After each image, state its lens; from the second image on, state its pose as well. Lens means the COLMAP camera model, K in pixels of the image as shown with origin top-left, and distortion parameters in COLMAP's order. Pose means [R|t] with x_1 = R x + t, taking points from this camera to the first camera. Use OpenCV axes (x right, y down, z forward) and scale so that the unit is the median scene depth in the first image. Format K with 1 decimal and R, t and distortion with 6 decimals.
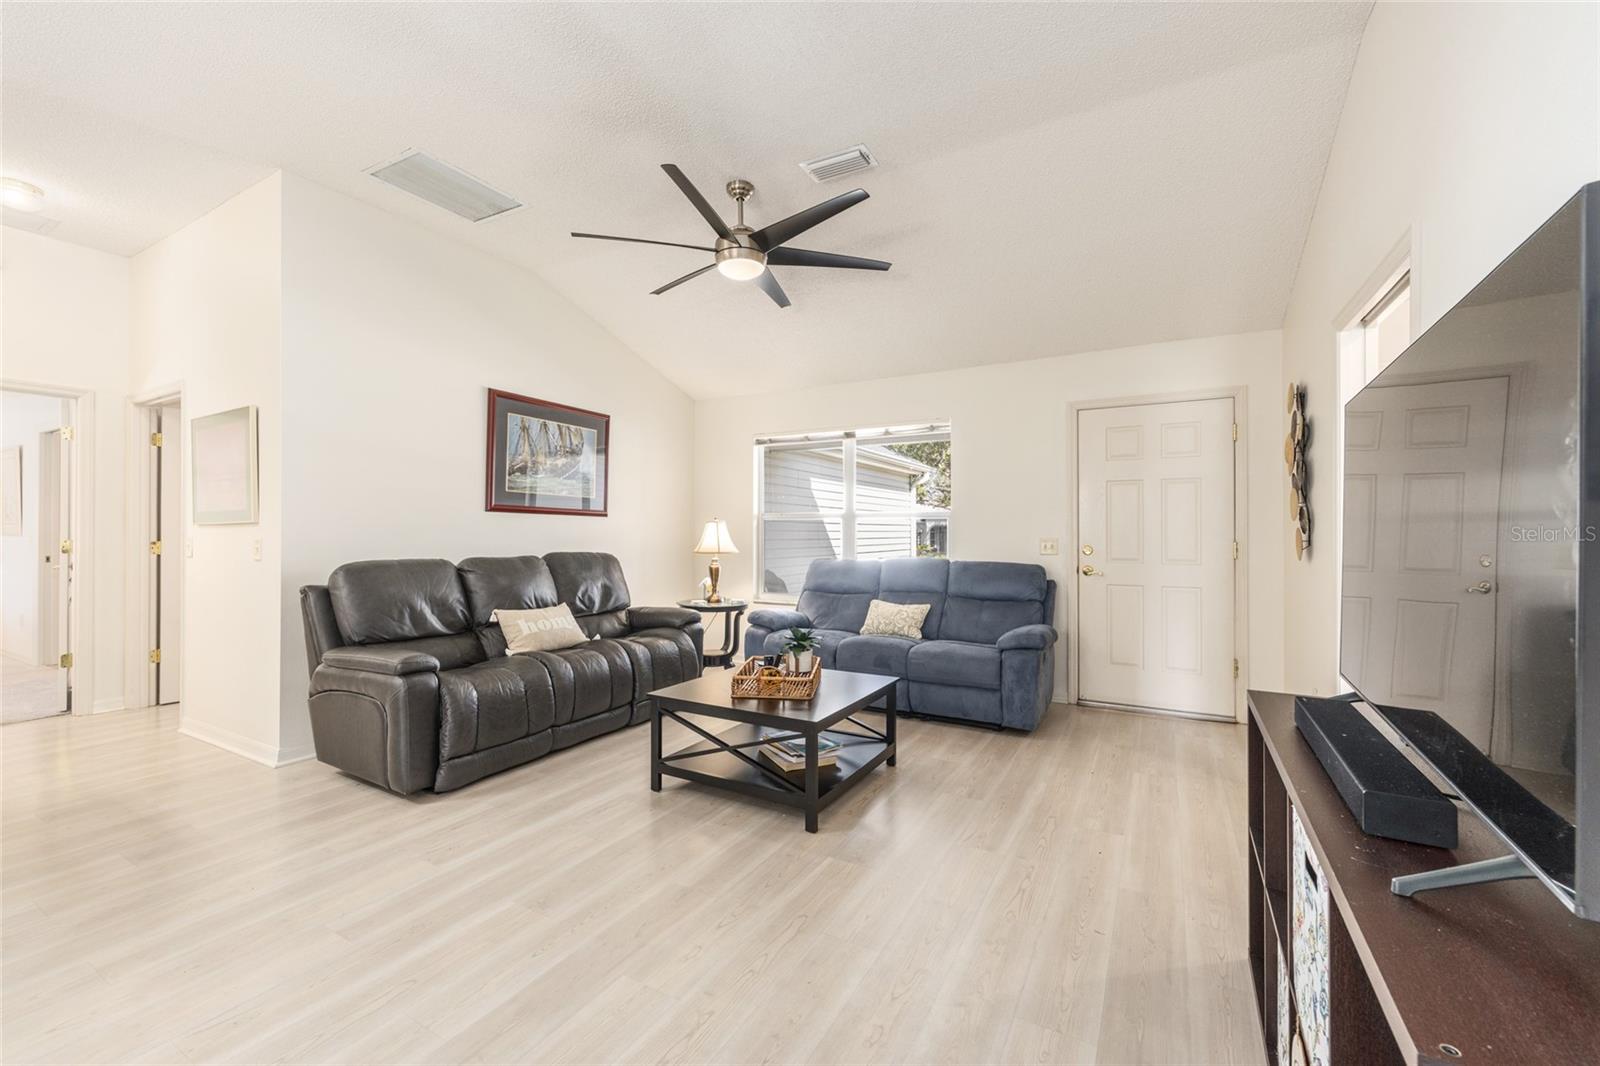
lens RADIAL K [[650.1, 0, 801.2], [0, 650.1, 529.7], [0, 0, 1]] dist [-0.002391, -0.000132]
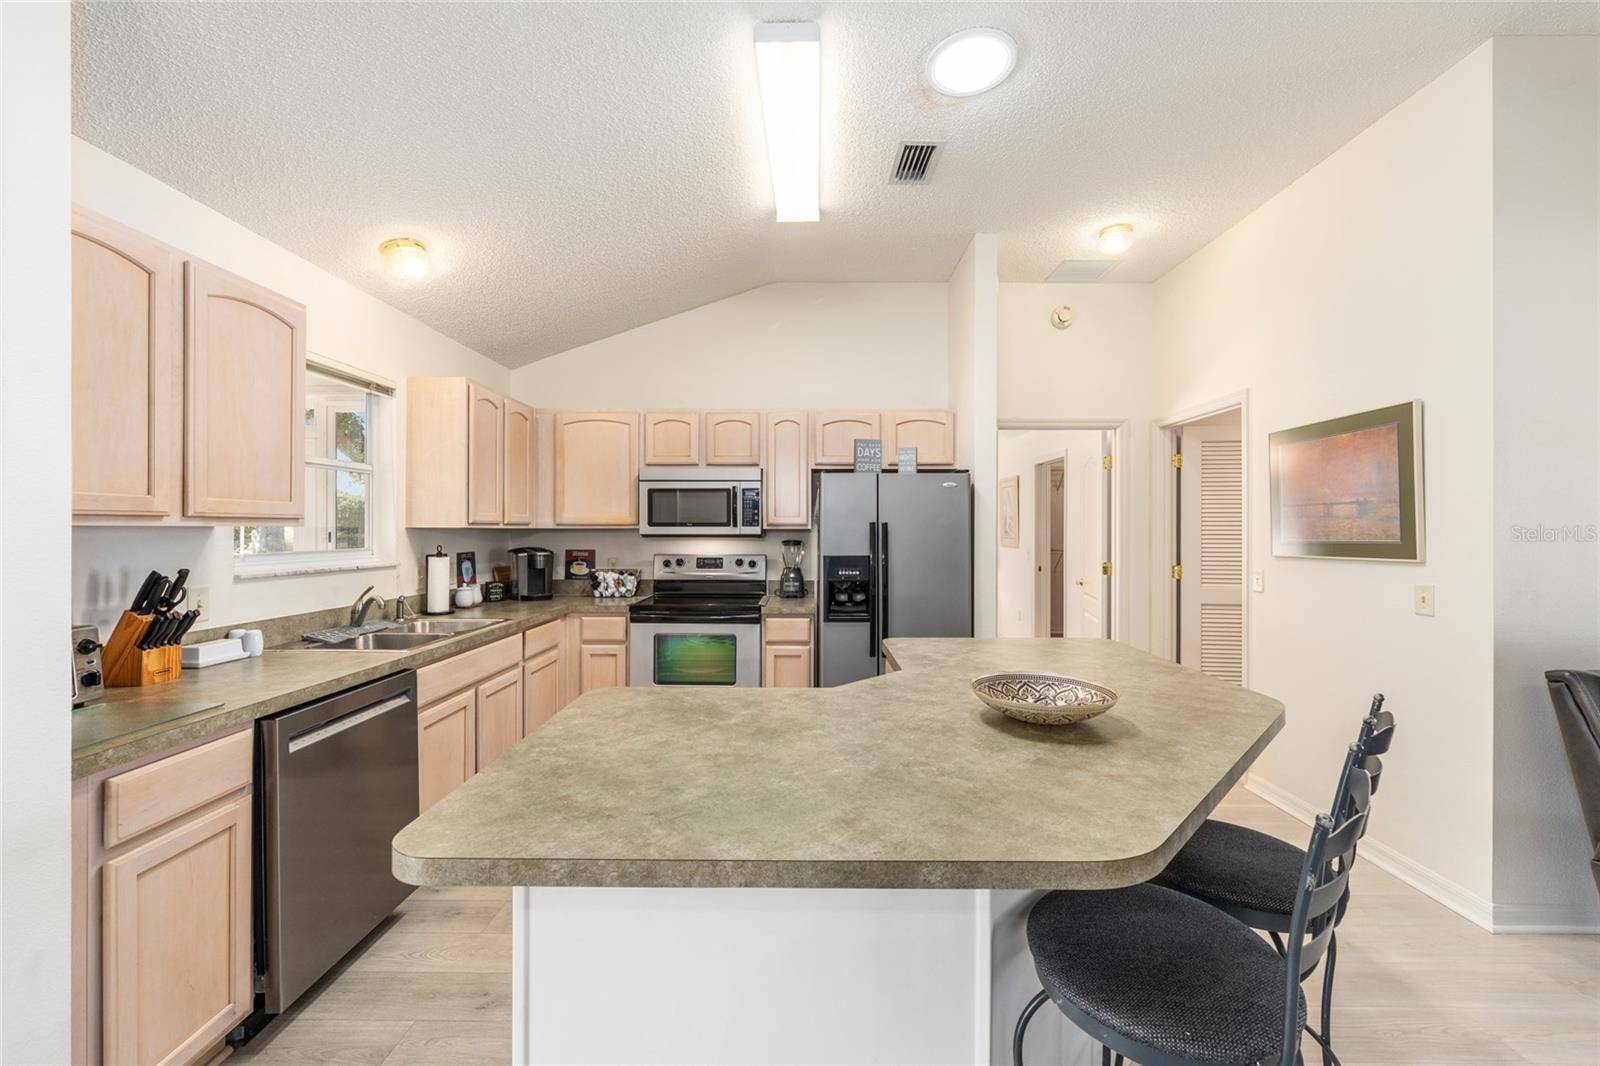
lens RADIAL K [[650.1, 0, 801.2], [0, 650.1, 530.4], [0, 0, 1]] dist [-0.002391, -0.000132]
pose [[0.476114, 0.005241, -0.879368, -0.423972], [-0.006784, 0.999974, 0.002286, -0.034255], [0.879358, 0.004877, 0.476137, 0.038125]]
